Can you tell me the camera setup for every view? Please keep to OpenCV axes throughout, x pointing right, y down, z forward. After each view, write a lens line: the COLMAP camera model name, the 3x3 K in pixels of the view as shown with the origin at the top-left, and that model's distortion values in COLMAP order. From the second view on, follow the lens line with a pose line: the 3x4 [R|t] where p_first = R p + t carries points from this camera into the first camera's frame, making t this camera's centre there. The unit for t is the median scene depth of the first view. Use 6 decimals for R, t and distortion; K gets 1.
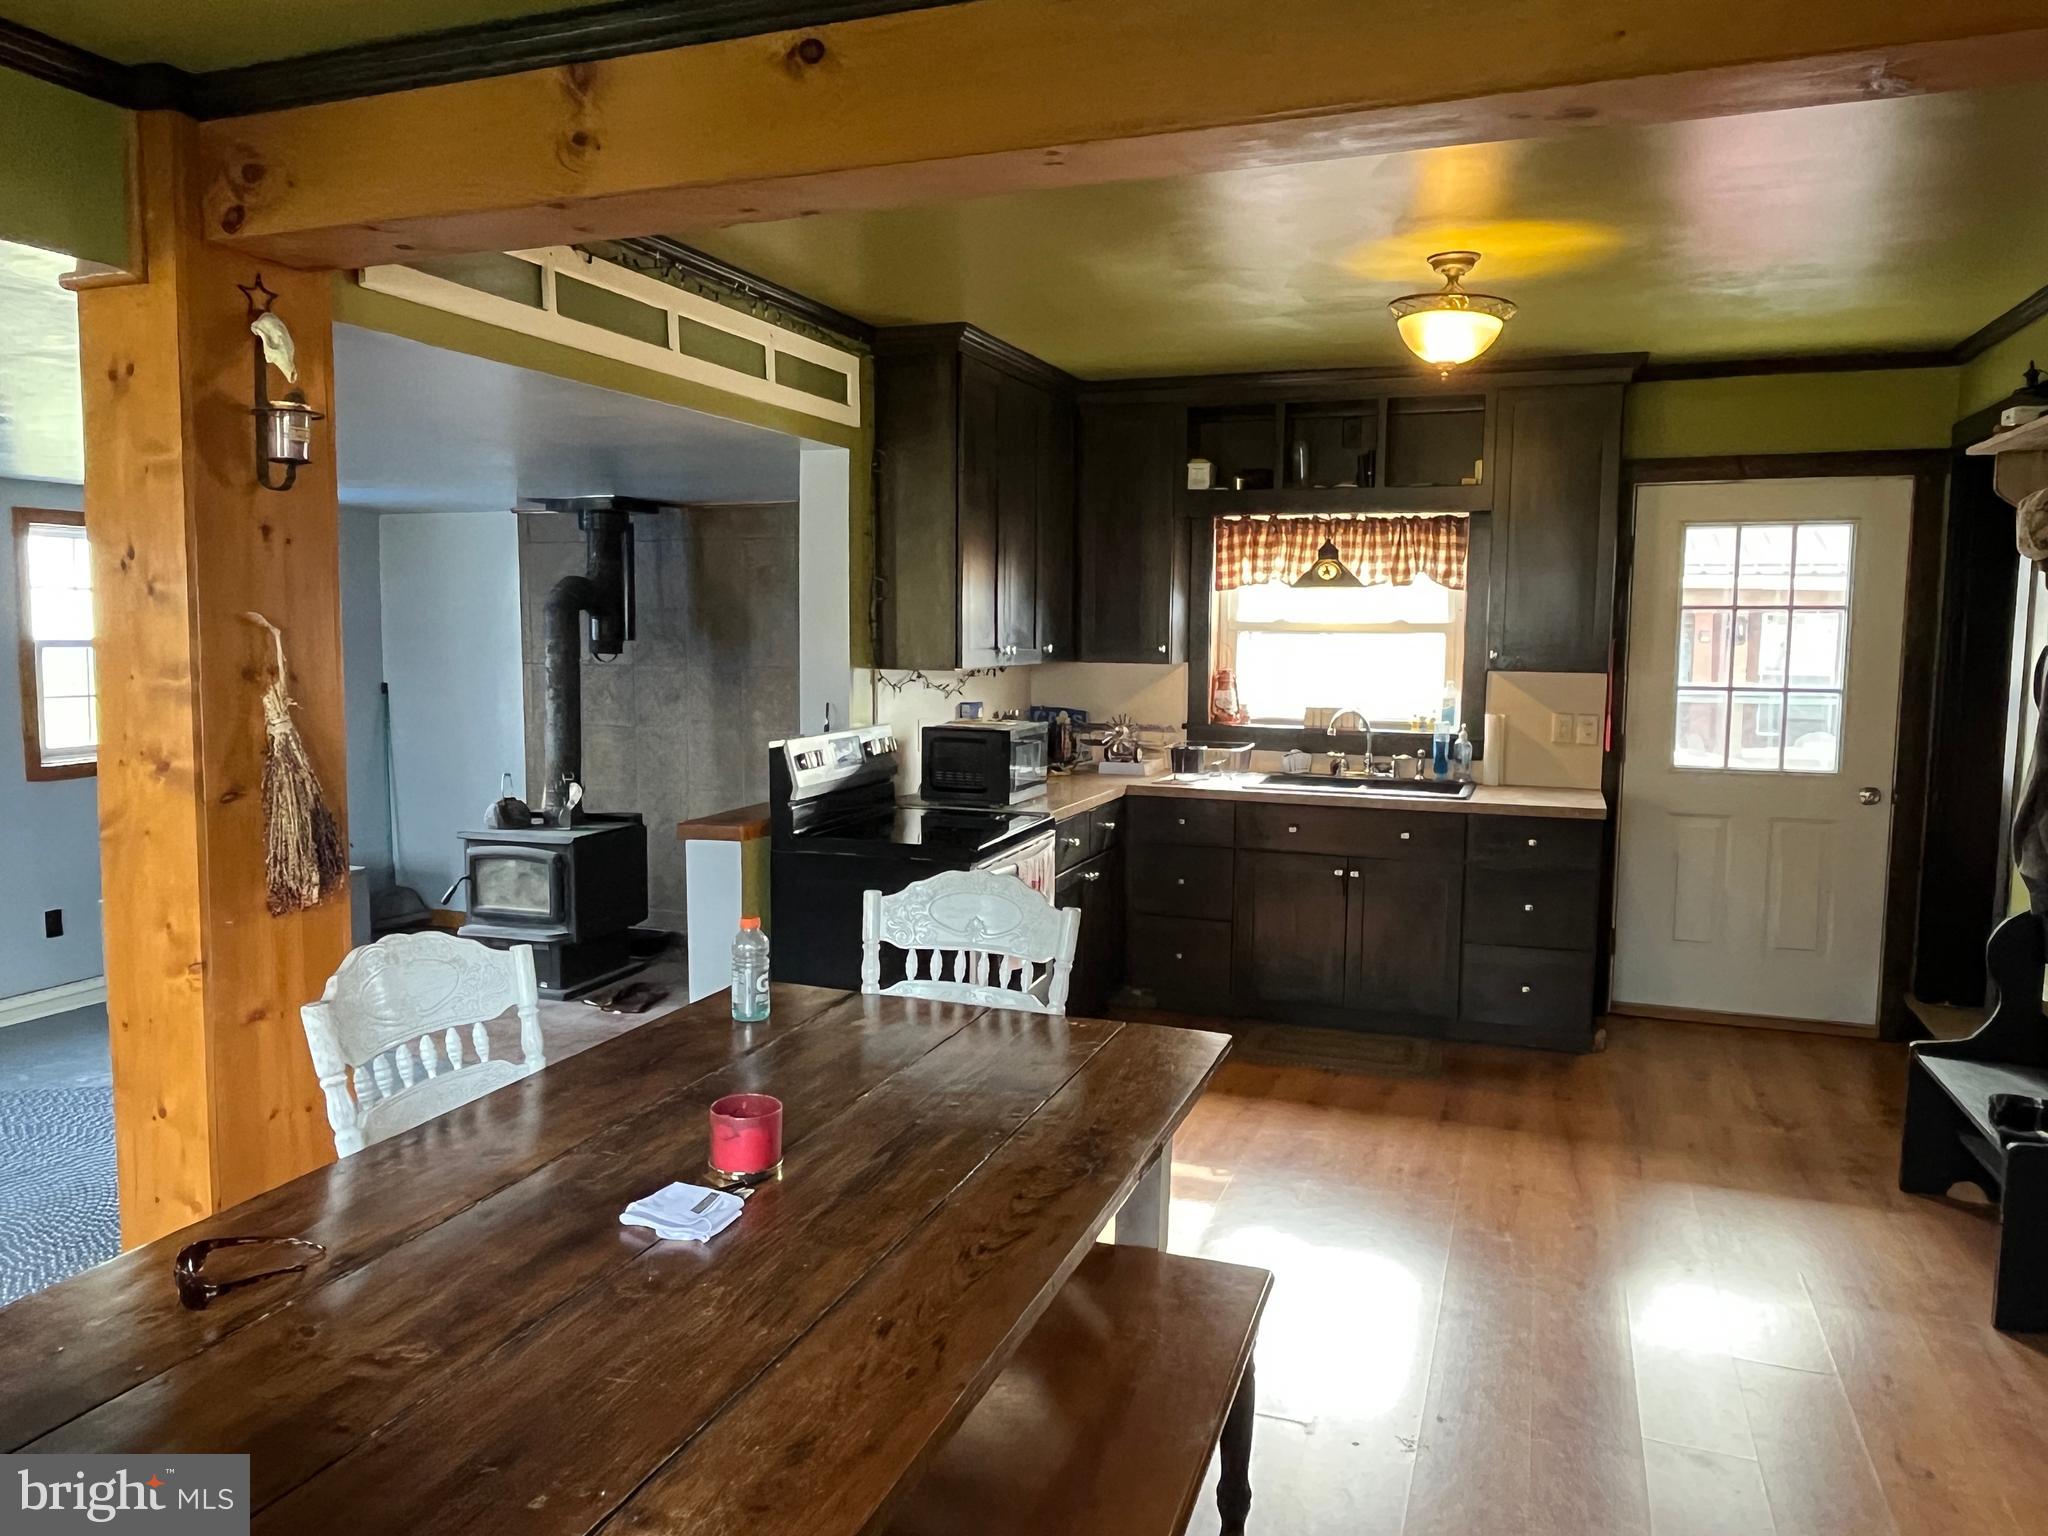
lens RADIAL K [[1426.9, 0, 1024.0], [0, 1426.9, 768.0], [0, 0, 1]] dist [-0.022121, 0.002089]
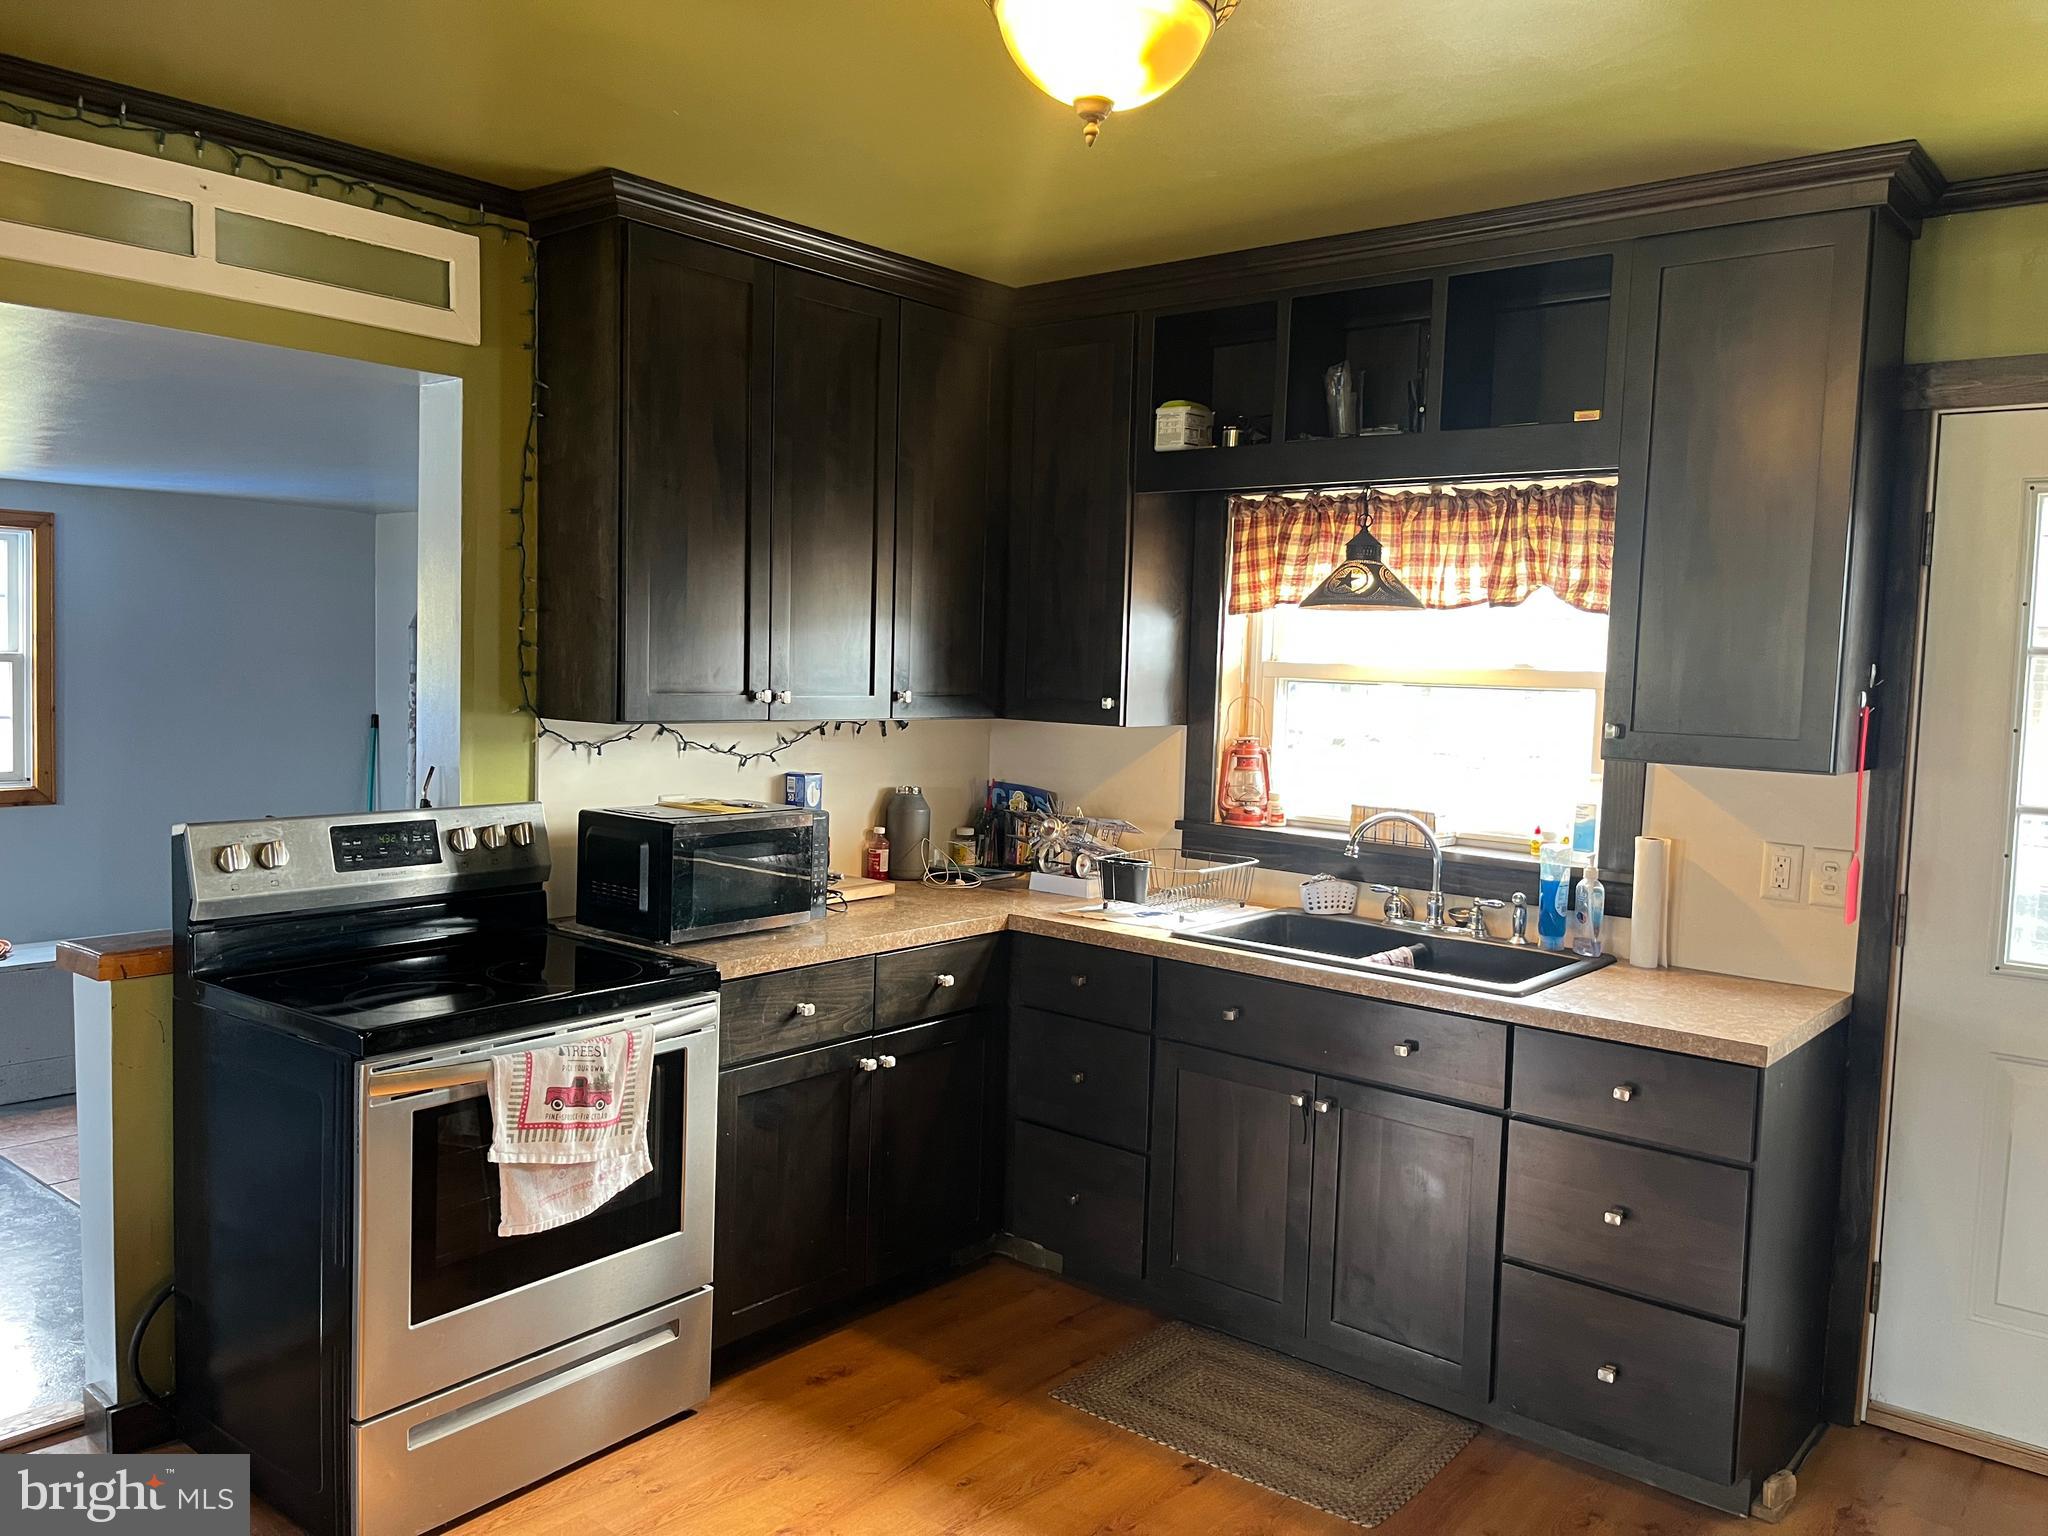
lens RADIAL K [[1565.1, 0, 1024.0], [0, 1565.1, 768.0], [0, 0, 1]] dist [0.058836, -0.101885]
pose [[0.942171, 0.045188, -0.332073, 0.301800], [-0.057196, 0.998012, -0.026473, -0.034762], [0.330216, 0.043935, 0.942882, 0.340230]]
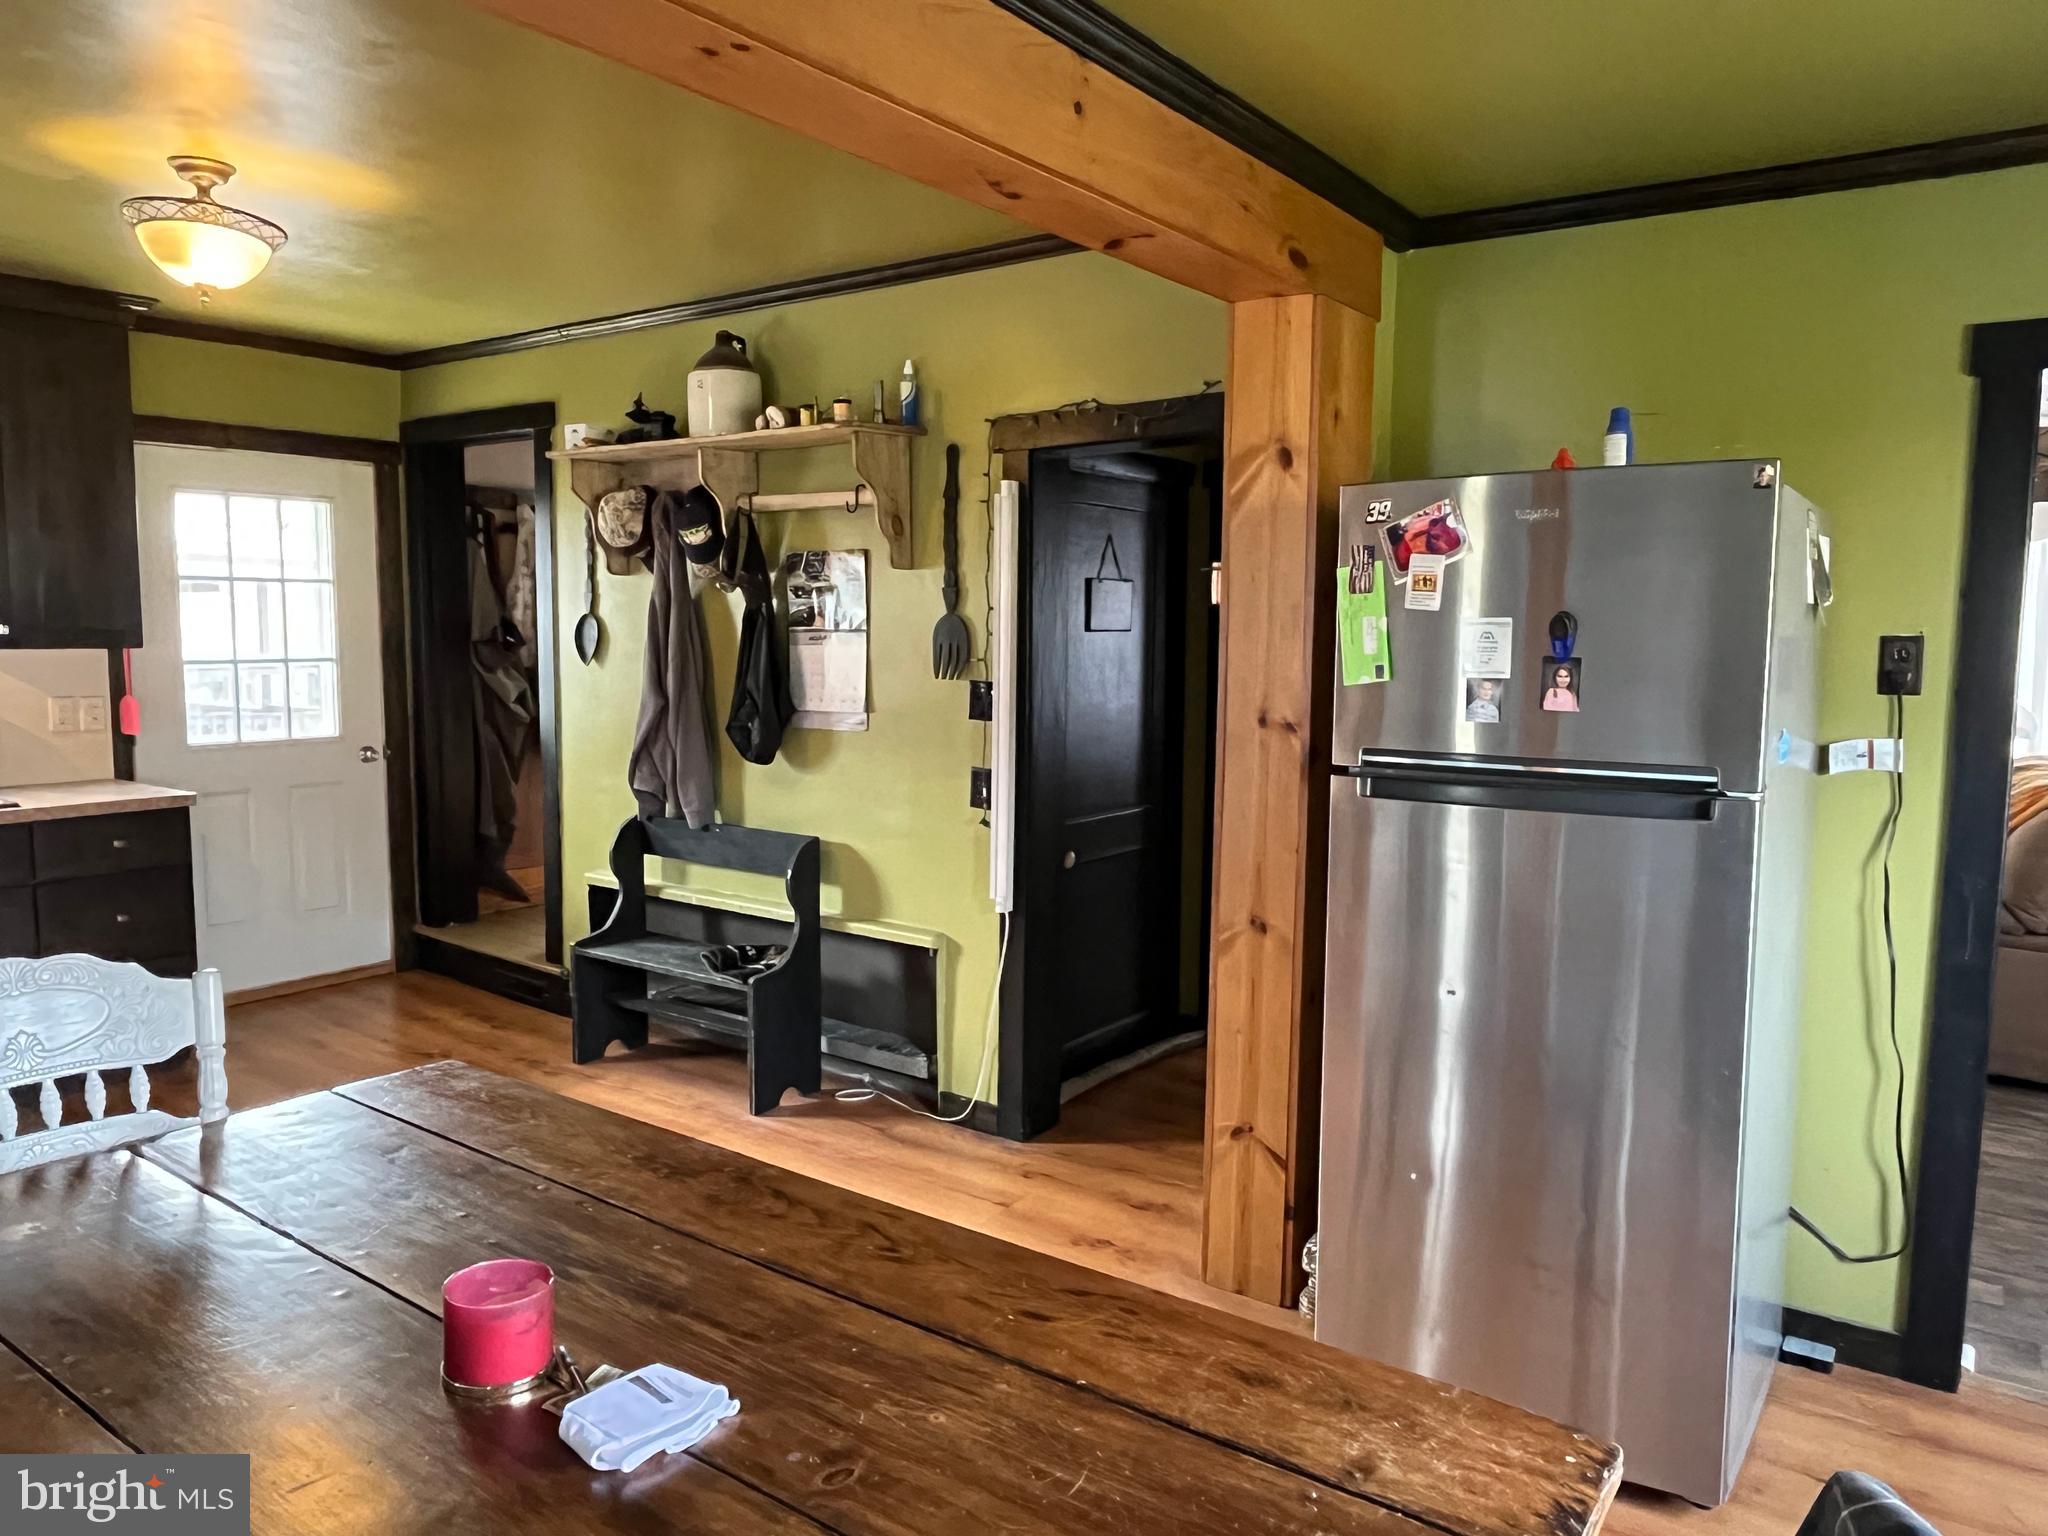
lens RADIAL K [[1379.1, 0, 1024.0], [0, 1379.1, 768.0], [0, 0, 1]] dist [0.005372, -0.000425]
pose [[0.270999, -0.108980, 0.956391, -0.268039], [0.091491, 0.991988, 0.087112, -0.015307], [-0.958222, 0.063894, 0.278798, 0.204038]]
